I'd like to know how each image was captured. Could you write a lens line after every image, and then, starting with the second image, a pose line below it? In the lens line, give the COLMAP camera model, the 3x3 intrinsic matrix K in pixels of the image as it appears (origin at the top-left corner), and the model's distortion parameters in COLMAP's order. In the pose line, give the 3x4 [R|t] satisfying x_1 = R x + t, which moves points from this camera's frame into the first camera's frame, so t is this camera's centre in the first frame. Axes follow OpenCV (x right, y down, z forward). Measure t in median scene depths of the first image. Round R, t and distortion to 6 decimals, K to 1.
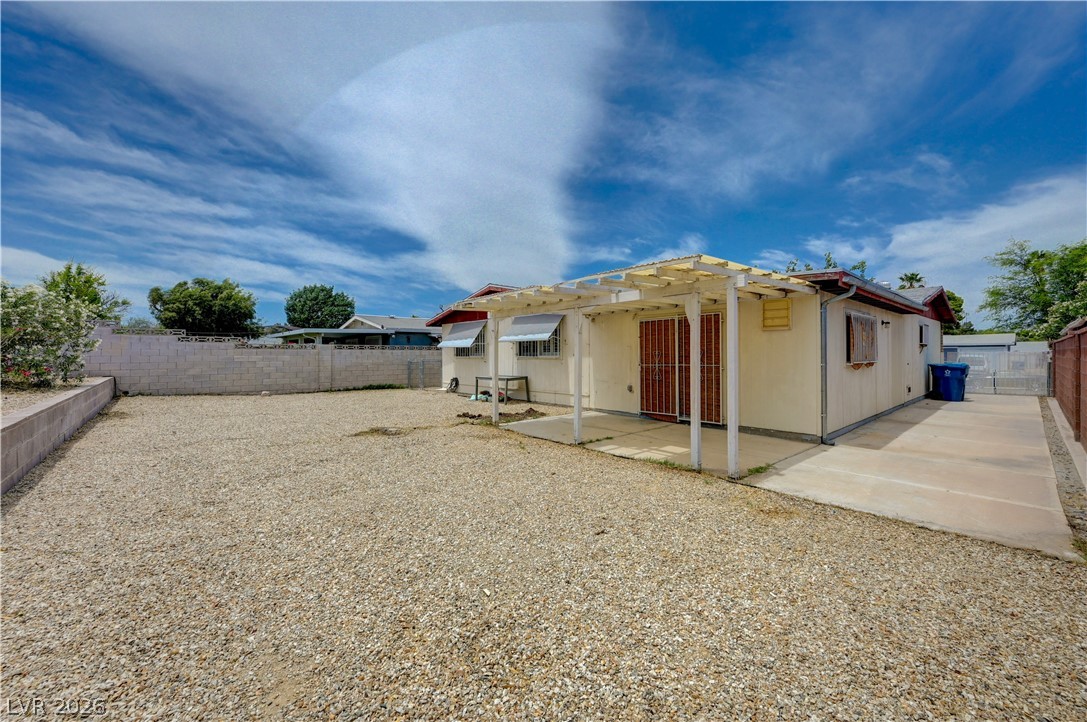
lens RADIAL K [[432.9, 0, 539.1], [0, 432.9, 351.1], [0, 0, 1]] dist [0.000532, 0.000983]
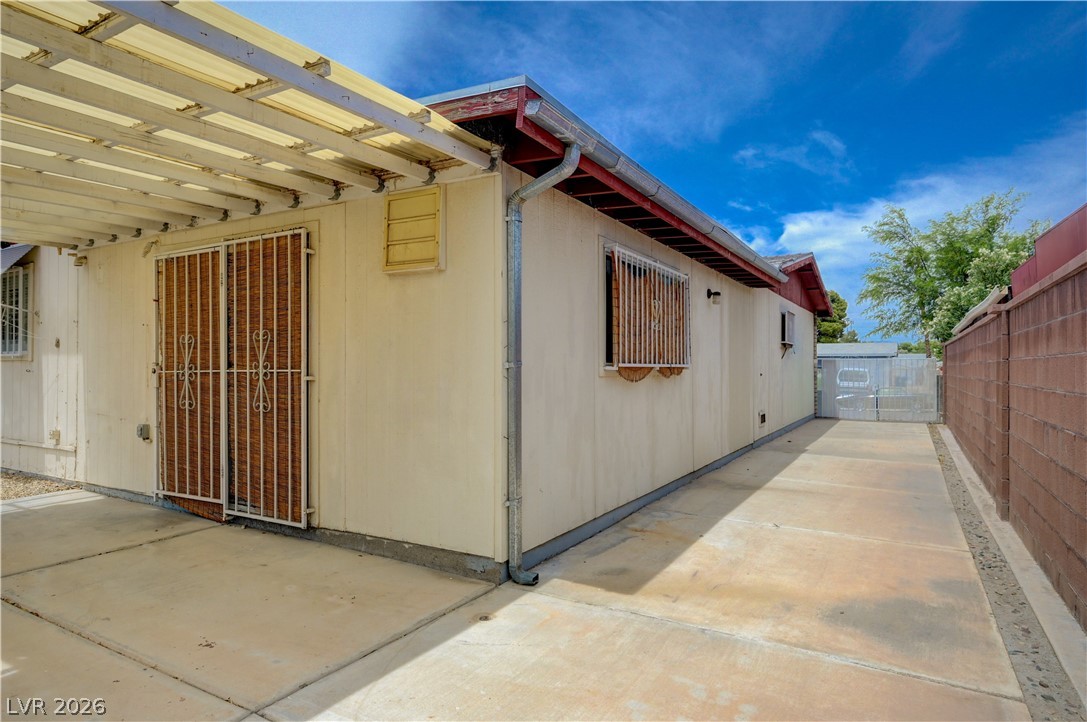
lens RADIAL K [[619.3, 0, 549.8], [0, 619.3, 368.6], [0, 0, 1]] dist [0.027839, -0.000551]
pose [[0.947970, 0.007099, 0.318280, 0.269747], [-0.010709, 0.999897, 0.009596, 0.014279], [-0.318179, -0.012505, 0.947948, 0.254361]]
